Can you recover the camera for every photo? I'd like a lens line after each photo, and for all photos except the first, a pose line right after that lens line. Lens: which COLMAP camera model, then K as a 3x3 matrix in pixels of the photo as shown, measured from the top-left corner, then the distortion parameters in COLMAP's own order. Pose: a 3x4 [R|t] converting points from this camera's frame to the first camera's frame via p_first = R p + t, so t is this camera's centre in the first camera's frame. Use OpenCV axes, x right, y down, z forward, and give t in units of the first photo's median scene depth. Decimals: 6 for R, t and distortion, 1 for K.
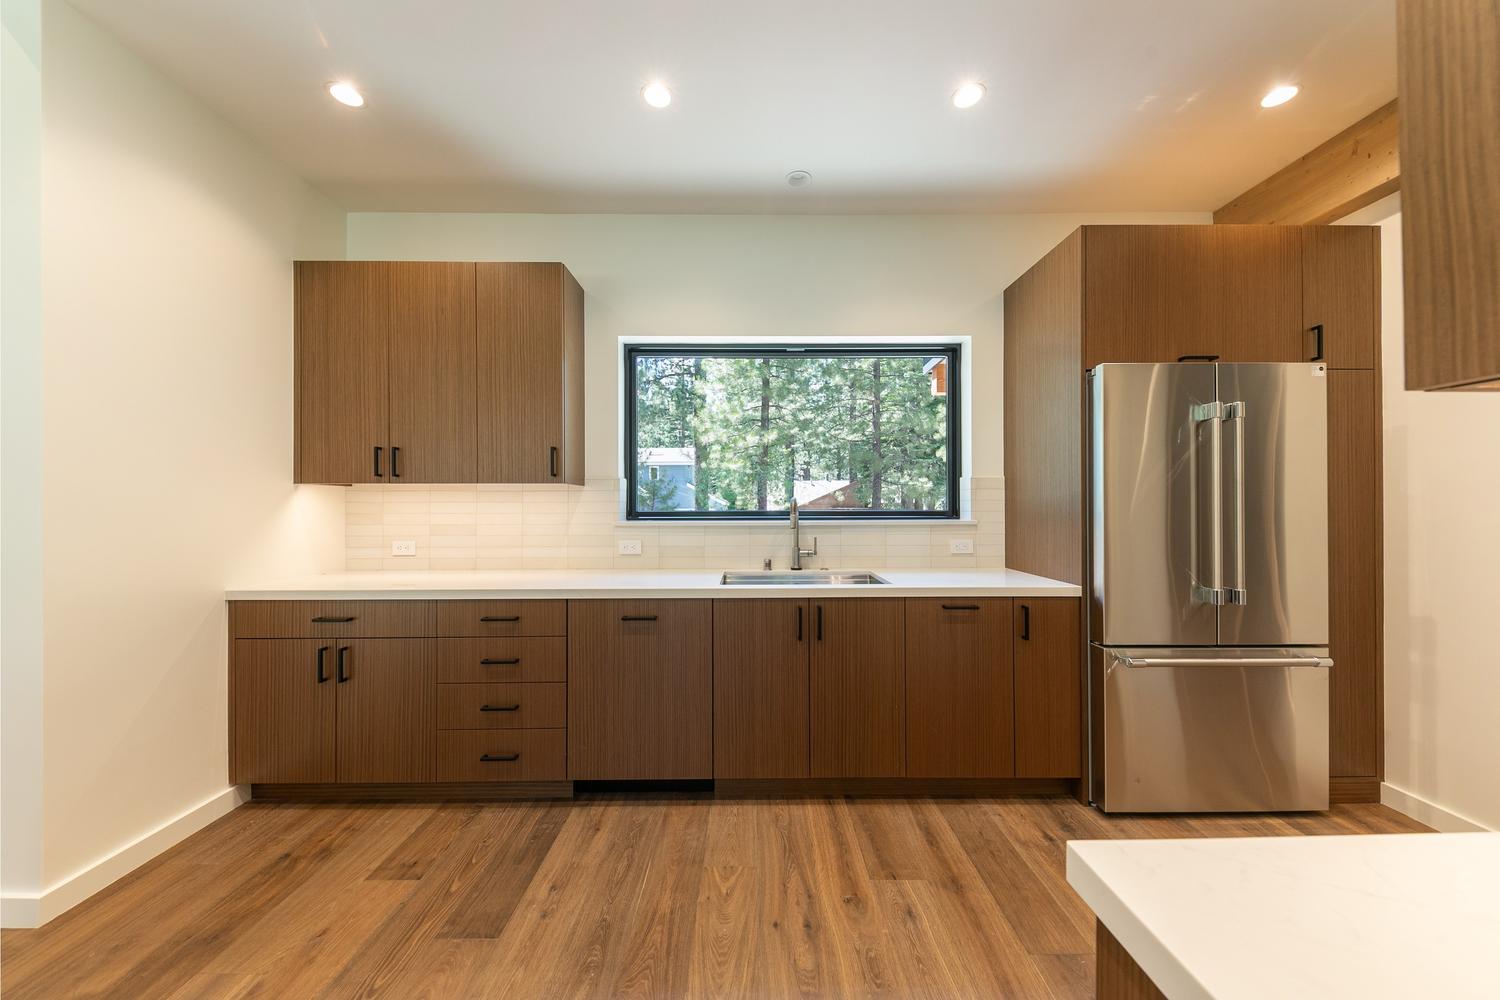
lens RADIAL K [[526.5, 0, 747.5], [0, 526.5, 504.6], [0, 0, 1]] dist [0.005289, -0.001243]
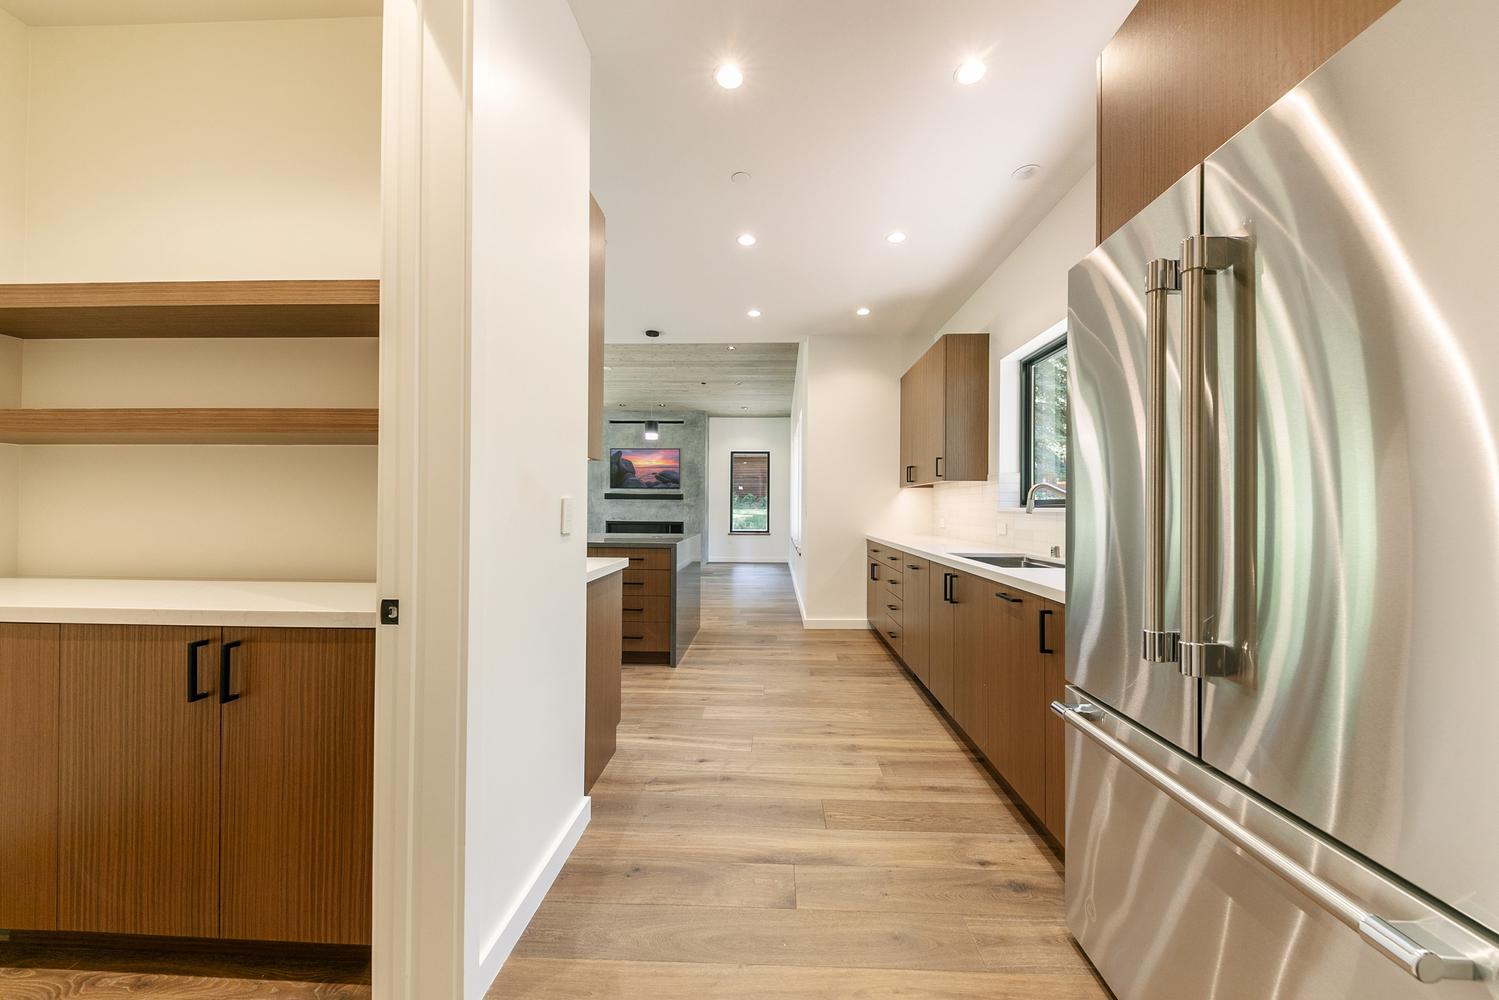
lens RADIAL K [[526.1, 0, 752.5], [0, 526.1, 507.2], [0, 0, 1]] dist [0.005289, -0.001243]
pose [[-0.063176, 0.000708, -0.998002, 1.447172], [0.001852, 0.999998, 0.000593, 0.039628], [0.998001, -0.001811, -0.063178, 0.664833]]
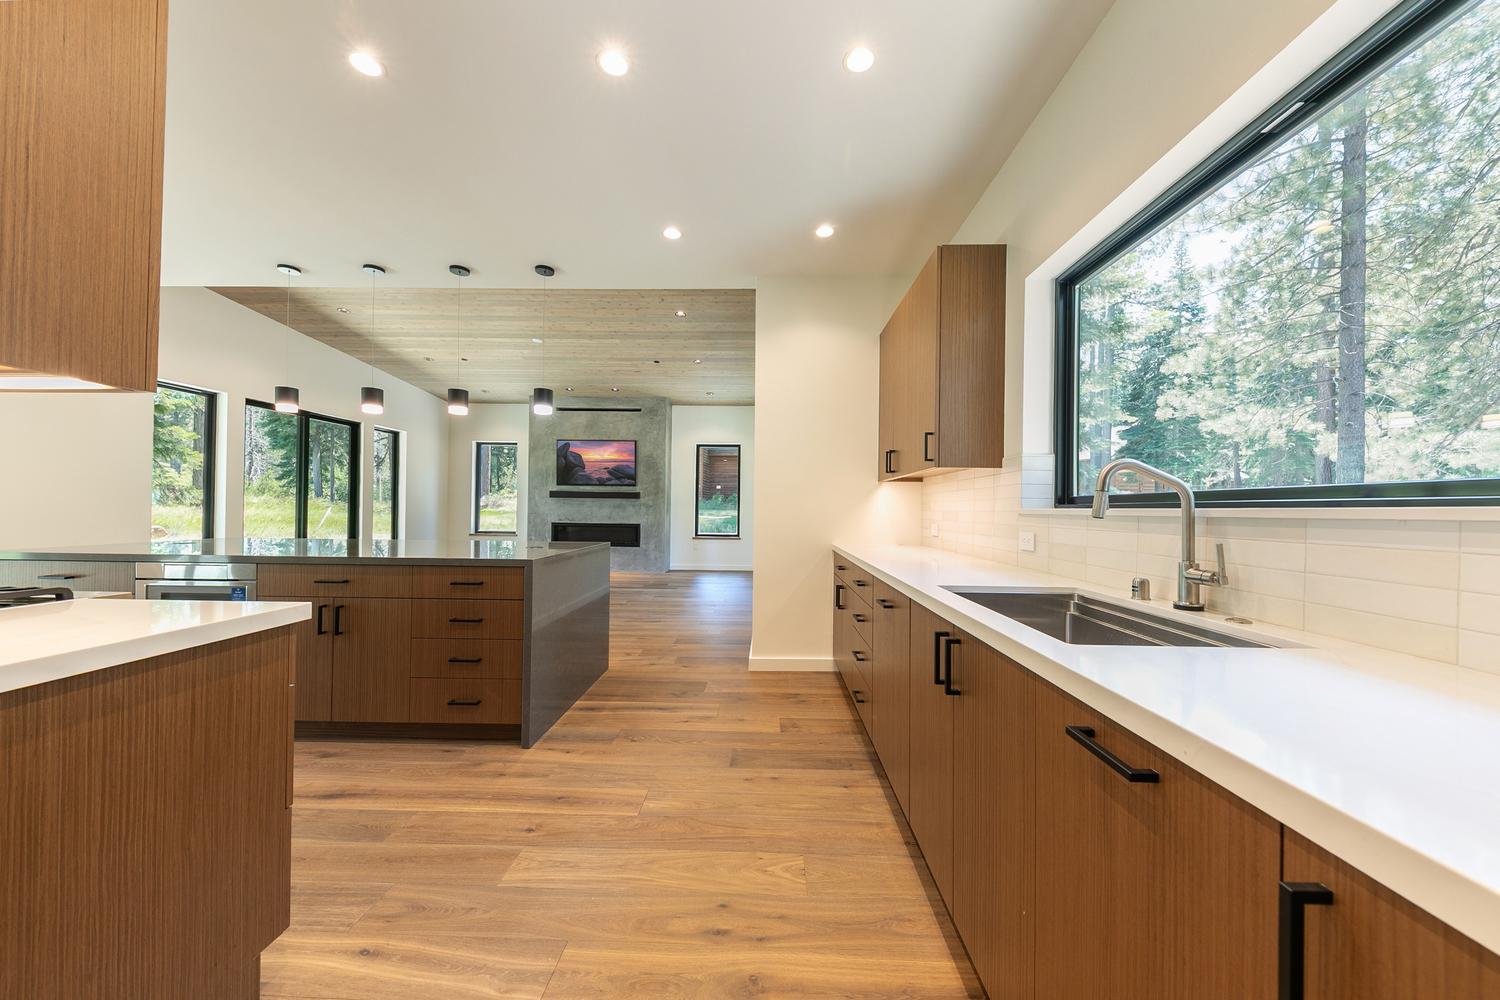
lens RADIAL K [[526.5, 0, 754.1], [0, 526.5, 507.1], [0, 0, 1]] dist [0.005289, -0.001243]
pose [[-0.050641, -0.002966, -0.998713, 0.801643], [-0.004527, 0.999986, -0.002740, 0.046392], [0.998707, 0.004382, -0.050654, 0.858535]]
